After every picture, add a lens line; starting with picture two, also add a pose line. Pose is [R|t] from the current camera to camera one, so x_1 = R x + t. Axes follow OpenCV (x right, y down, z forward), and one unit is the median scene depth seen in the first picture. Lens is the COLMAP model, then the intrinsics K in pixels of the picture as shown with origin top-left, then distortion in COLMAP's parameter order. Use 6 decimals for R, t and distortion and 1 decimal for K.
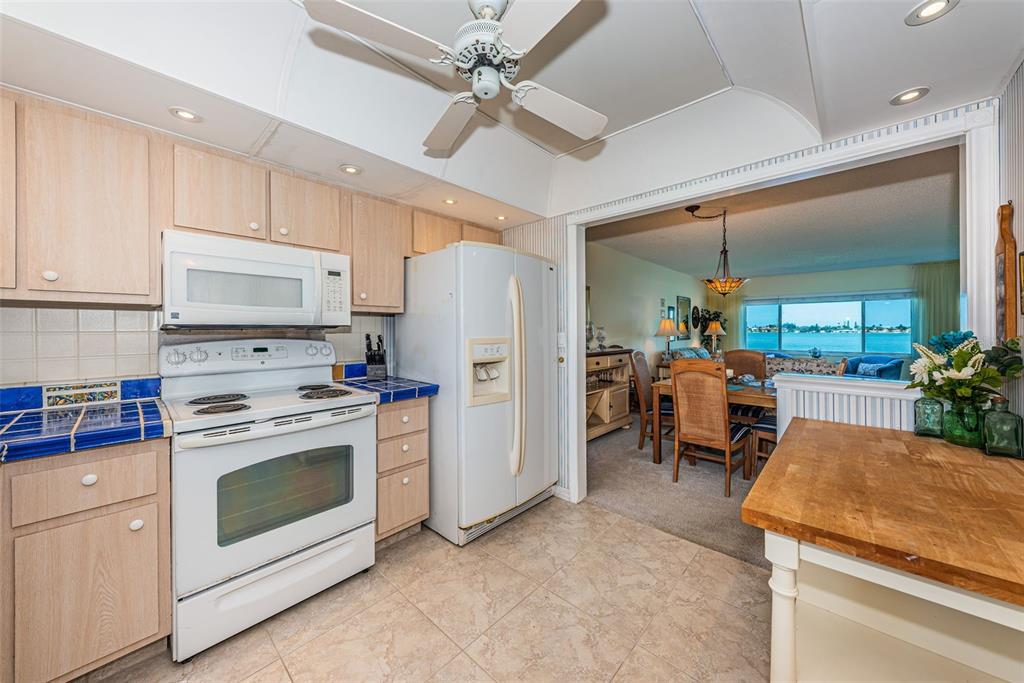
lens RADIAL K [[355.6, 0, 505.0], [0, 355.6, 334.5], [0, 0, 1]] dist [0.009086, -0.002047]
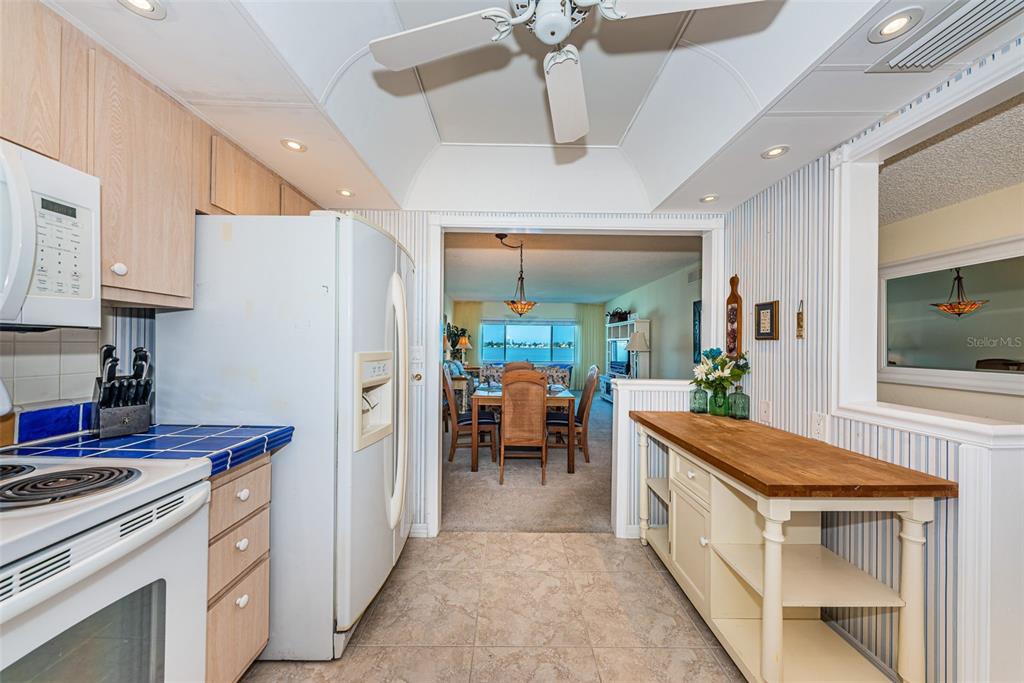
lens RADIAL K [[355.6, 0, 503.3], [0, 355.6, 347.1], [0, 0, 1]] dist [0.009086, -0.002047]
pose [[0.727056, 0.007142, 0.686541, -0.355916], [-0.005782, 0.999974, -0.004279, -0.000089], [-0.686554, -0.000858, 0.727079, 0.278079]]
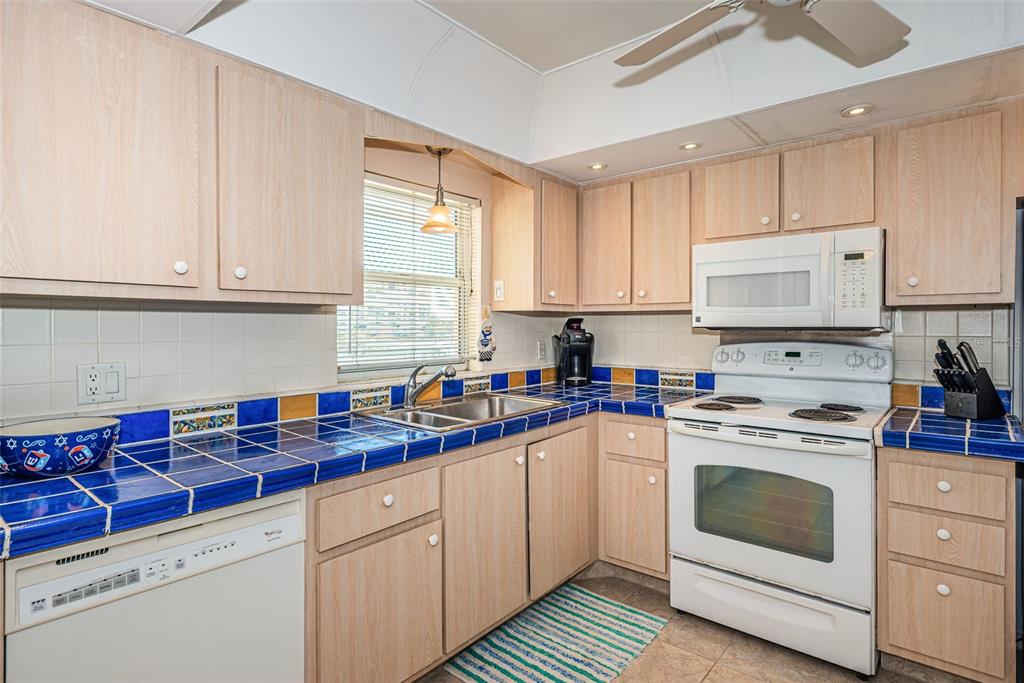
lens RADIAL K [[535.5, 0, 509.5], [0, 535.5, 325.0], [0, 0, 1]] dist [-0.003095, 0.001044]
pose [[0.057099, 0.003838, -0.998361, 0.539484], [-0.010824, 0.999936, 0.003225, -0.023729], [0.998310, 0.010622, 0.057137, 0.214357]]
